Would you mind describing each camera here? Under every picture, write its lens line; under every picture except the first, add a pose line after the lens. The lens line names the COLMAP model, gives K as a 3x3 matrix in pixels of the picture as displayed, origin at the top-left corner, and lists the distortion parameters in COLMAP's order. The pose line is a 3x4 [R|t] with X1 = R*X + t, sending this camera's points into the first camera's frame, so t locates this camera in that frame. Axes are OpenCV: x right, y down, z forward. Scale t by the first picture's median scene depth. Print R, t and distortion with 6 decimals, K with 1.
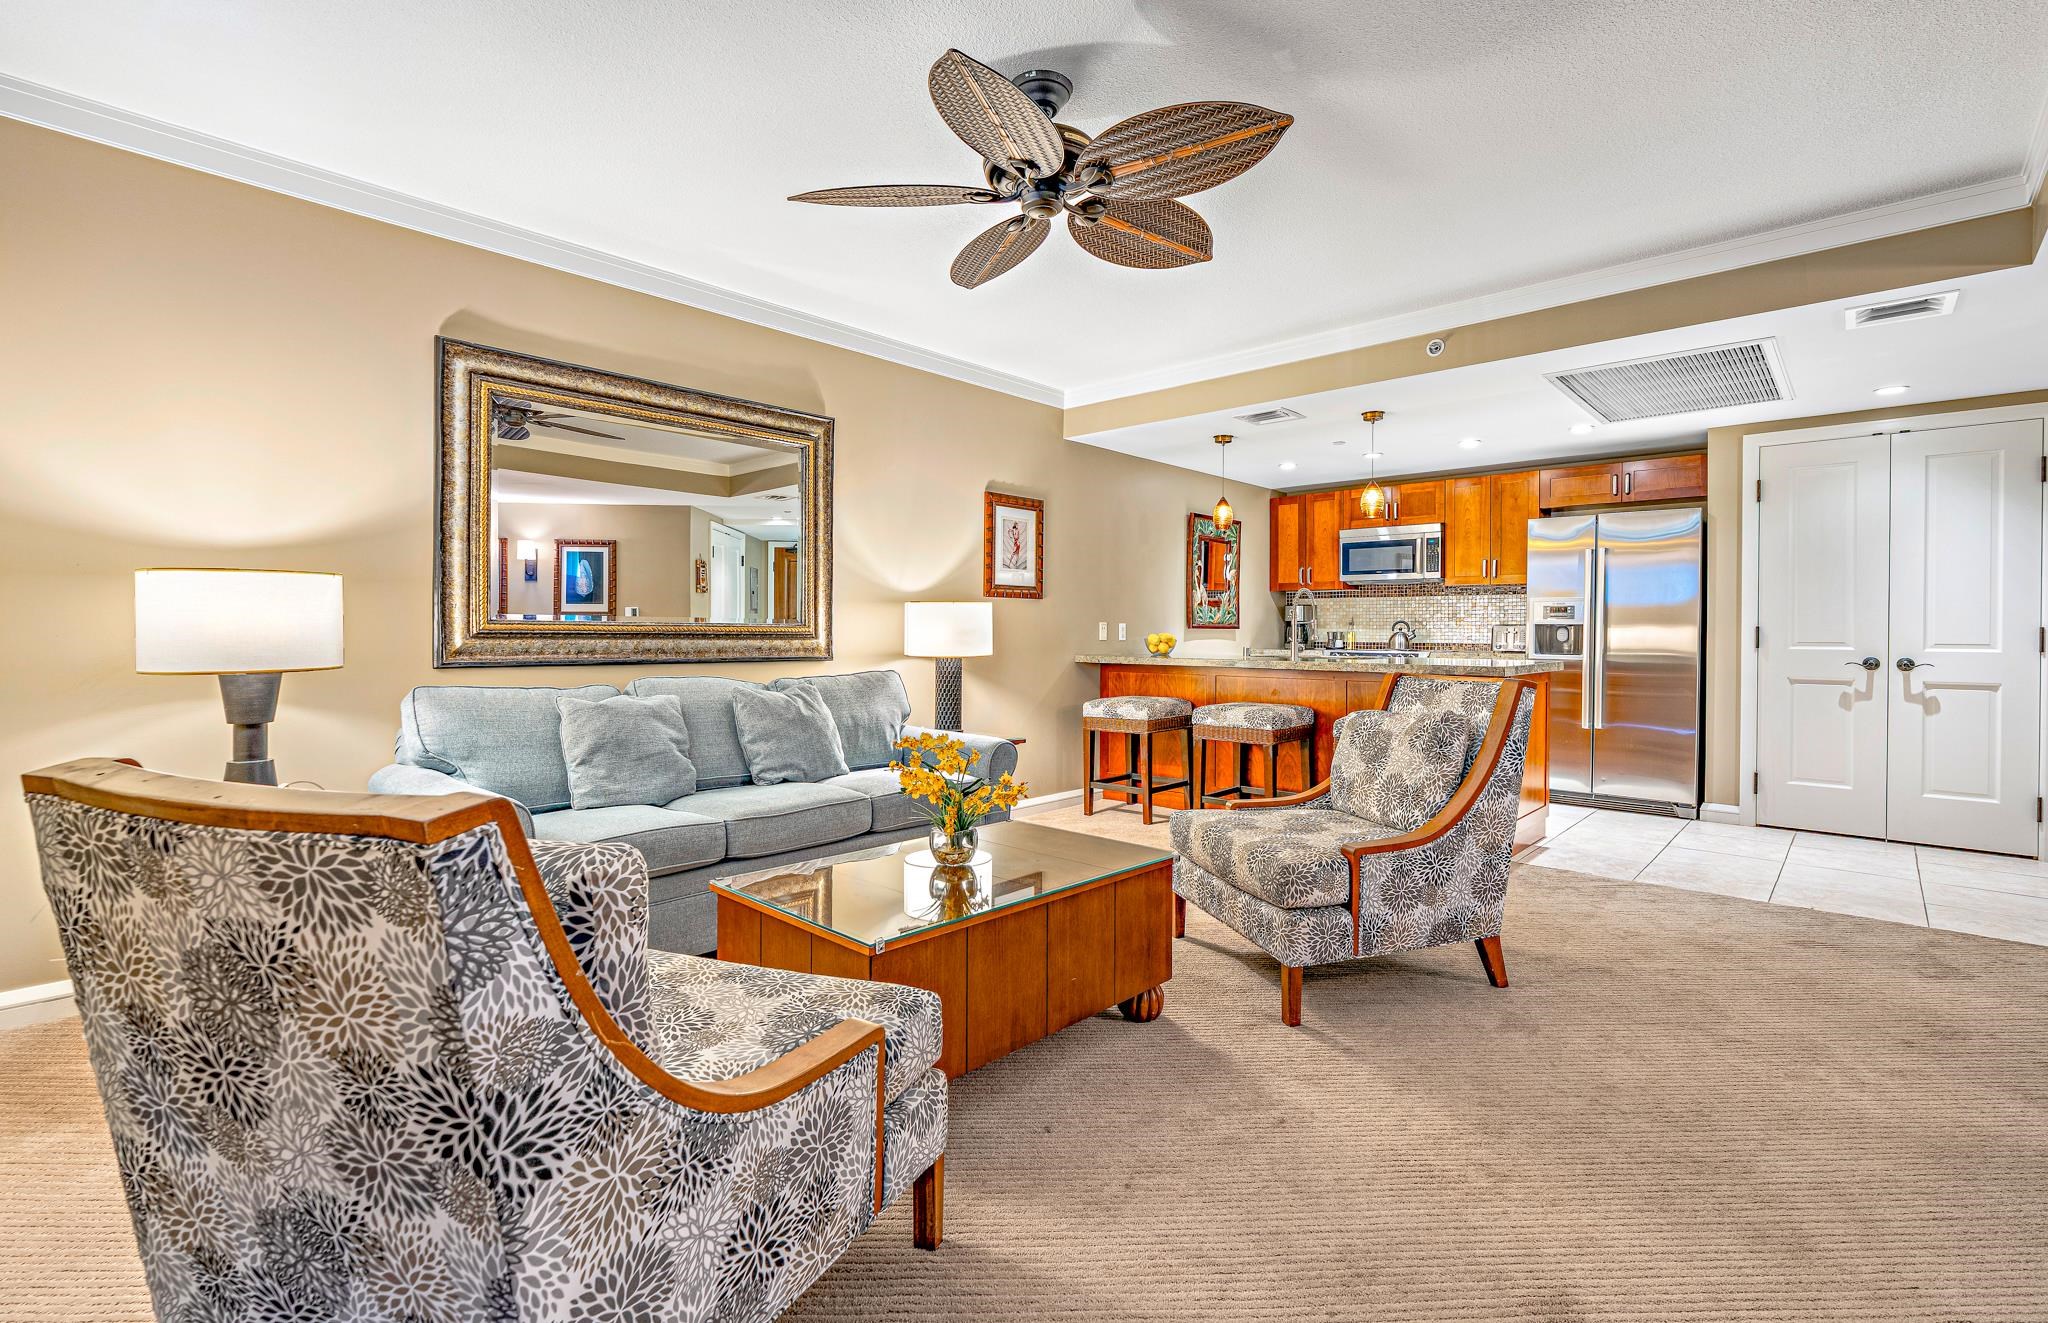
lens RADIAL K [[931.6, 0, 1023.2], [0, 931.6, 631.1], [0, 0, 1]] dist [0.001170, 0.000341]
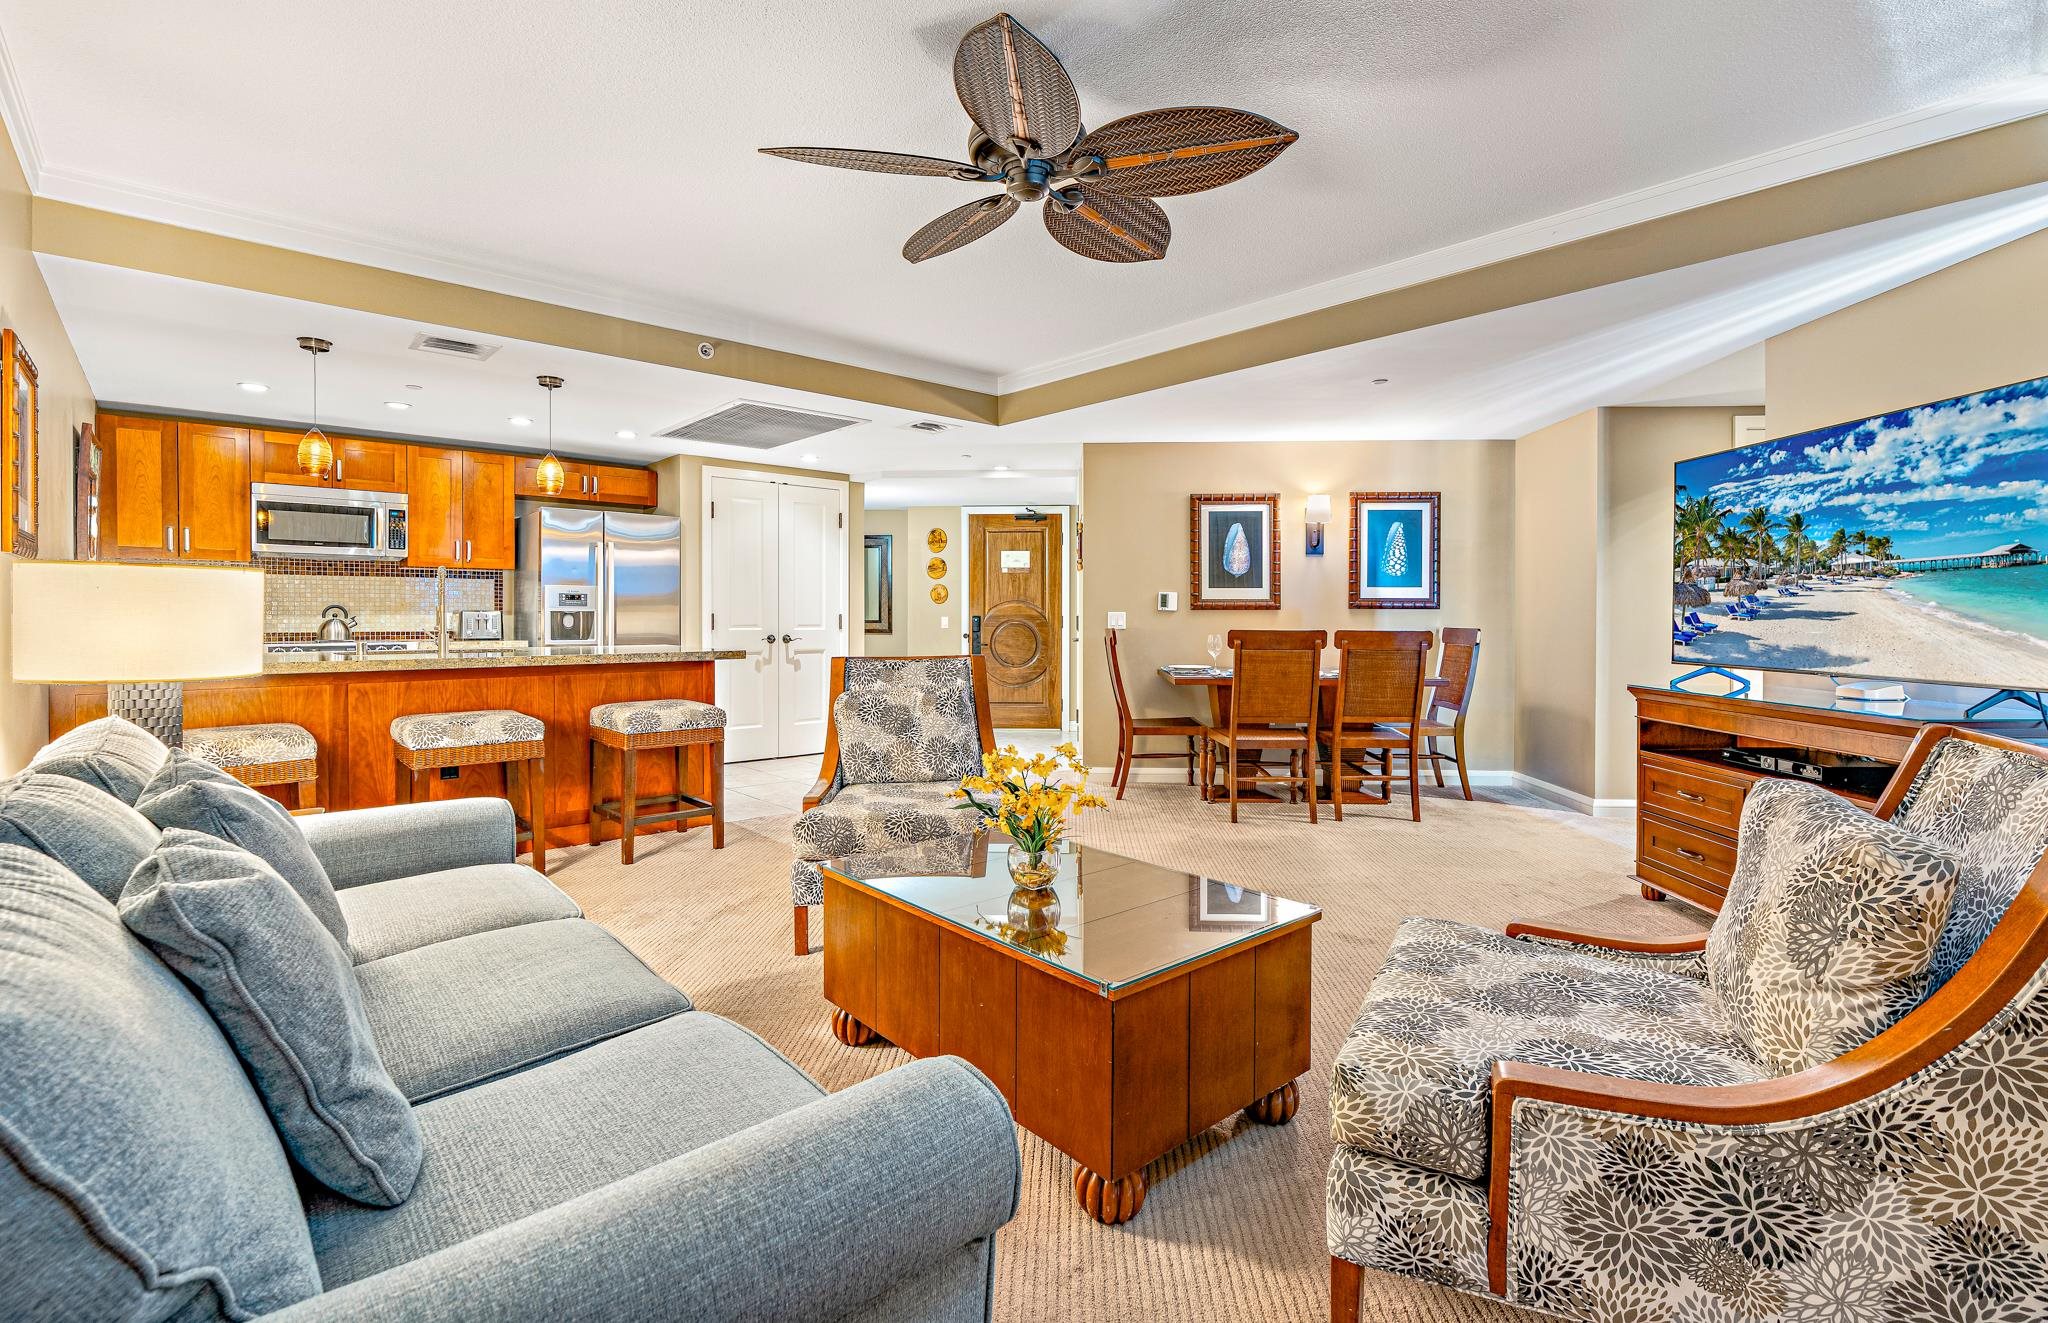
lens RADIAL K [[918.3, 0, 1019.4], [0, 918.3, 627.3], [0, 0, 1]] dist [-0.000169, 0.000488]
pose [[0.098781, -0.016916, 0.994965, -0.609448], [0.000431, 0.999856, 0.016957, -0.009701], [-0.995109, -0.001247, 0.098774, 0.592510]]
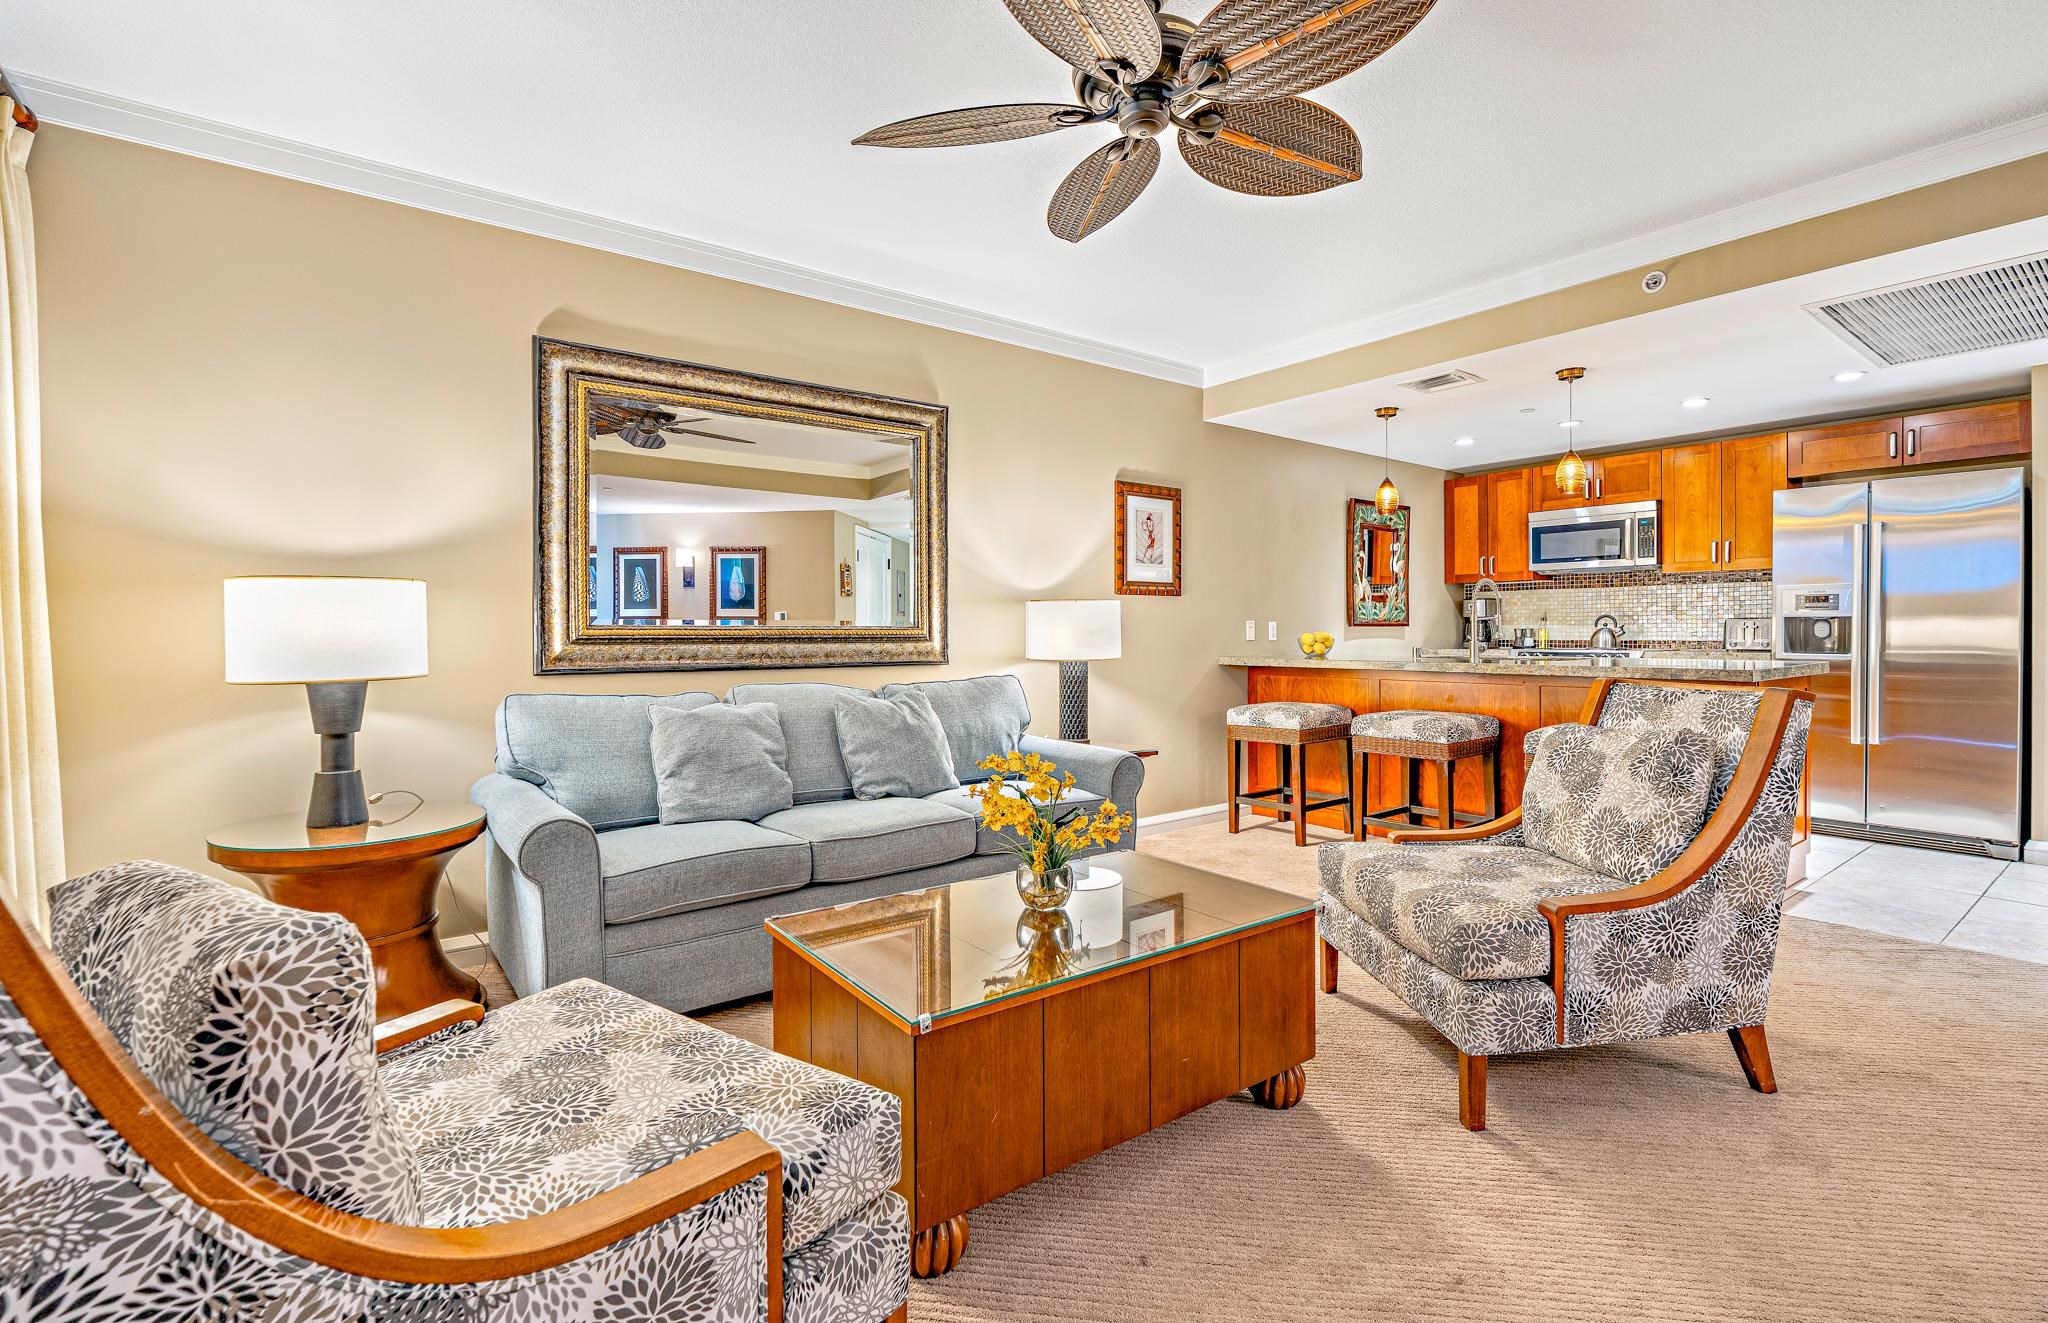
lens RADIAL K [[924.1, 0, 1022.7], [0, 924.1, 633.8], [0, 0, 1]] dist [0.000138, 0.000991]
pose [[0.985093, -0.009137, -0.171780, 0.033523], [0.009538, 0.999953, 0.001508, -0.000217], [0.171758, -0.003124, 0.985134, 0.108767]]
